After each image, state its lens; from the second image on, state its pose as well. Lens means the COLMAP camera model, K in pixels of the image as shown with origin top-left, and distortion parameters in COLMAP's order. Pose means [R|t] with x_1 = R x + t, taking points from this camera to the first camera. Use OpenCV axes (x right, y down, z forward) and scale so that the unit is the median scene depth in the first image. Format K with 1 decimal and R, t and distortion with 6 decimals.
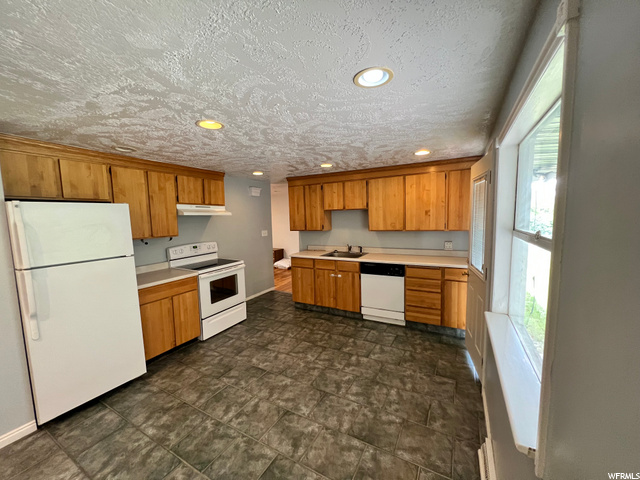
lens RADIAL K [[254.0, 0, 320.8], [0, 254.0, 239.0], [0, 0, 1]] dist [-0.002118, 0.000857]
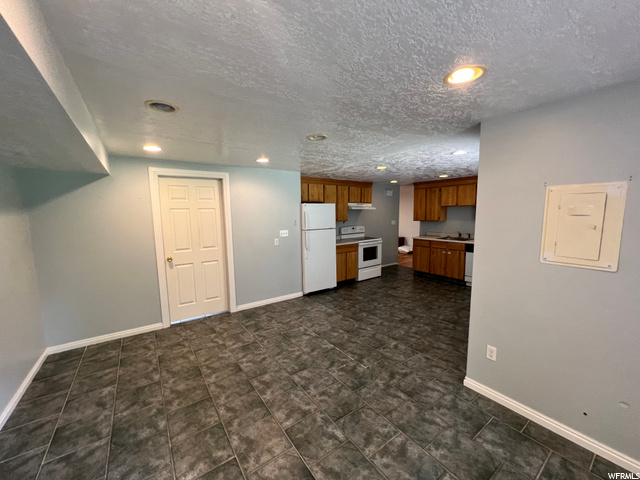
lens RADIAL K [[254.0, 0, 319.8], [0, 254.0, 241.4], [0, 0, 1]] dist [-0.002118, 0.000857]
pose [[0.898525, 0.062136, -0.434502, 0.045280], [-0.047457, 0.997879, 0.044563, 0.065017], [0.436349, -0.019421, 0.899568, -0.729115]]
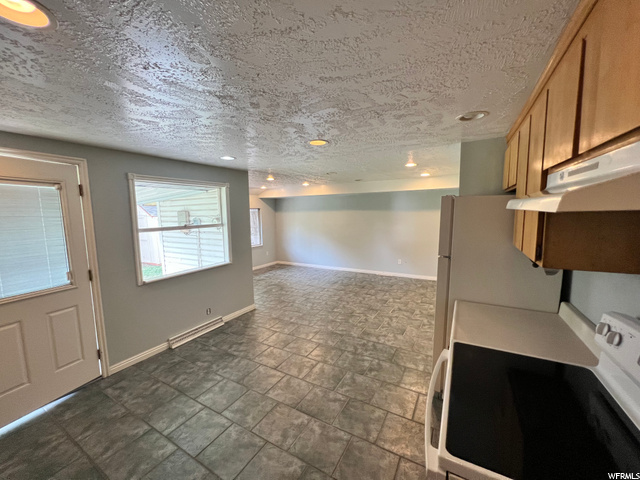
lens RADIAL K [[254.0, 0, 322.5], [0, 254.0, 239.8], [0, 0, 1]] dist [-0.002118, 0.000857]
pose [[-0.999226, 0.036686, 0.014196, -0.281820], [0.038783, 0.979136, 0.199471, -0.141109], [-0.006582, 0.199867, -0.979801, 1.442604]]
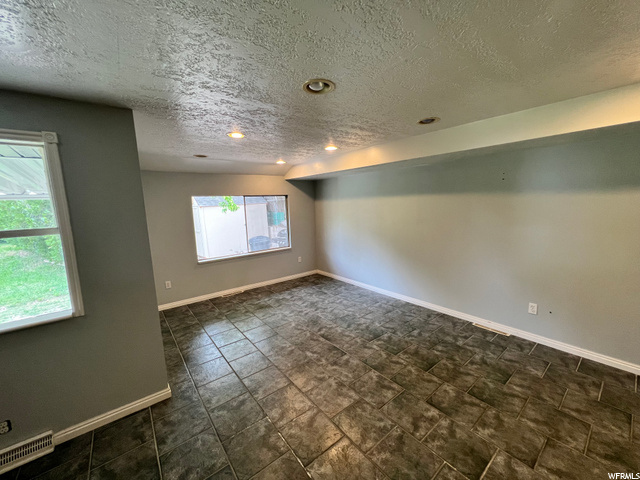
lens RADIAL K [[254.0, 0, 321.8], [0, 254.0, 241.3], [0, 0, 1]] dist [-0.002118, 0.000857]
pose [[-0.921847, -0.009696, 0.387432, -0.524045], [0.085024, 0.970273, 0.226588, -0.036689], [-0.378112, 0.241821, -0.893619, 0.496209]]
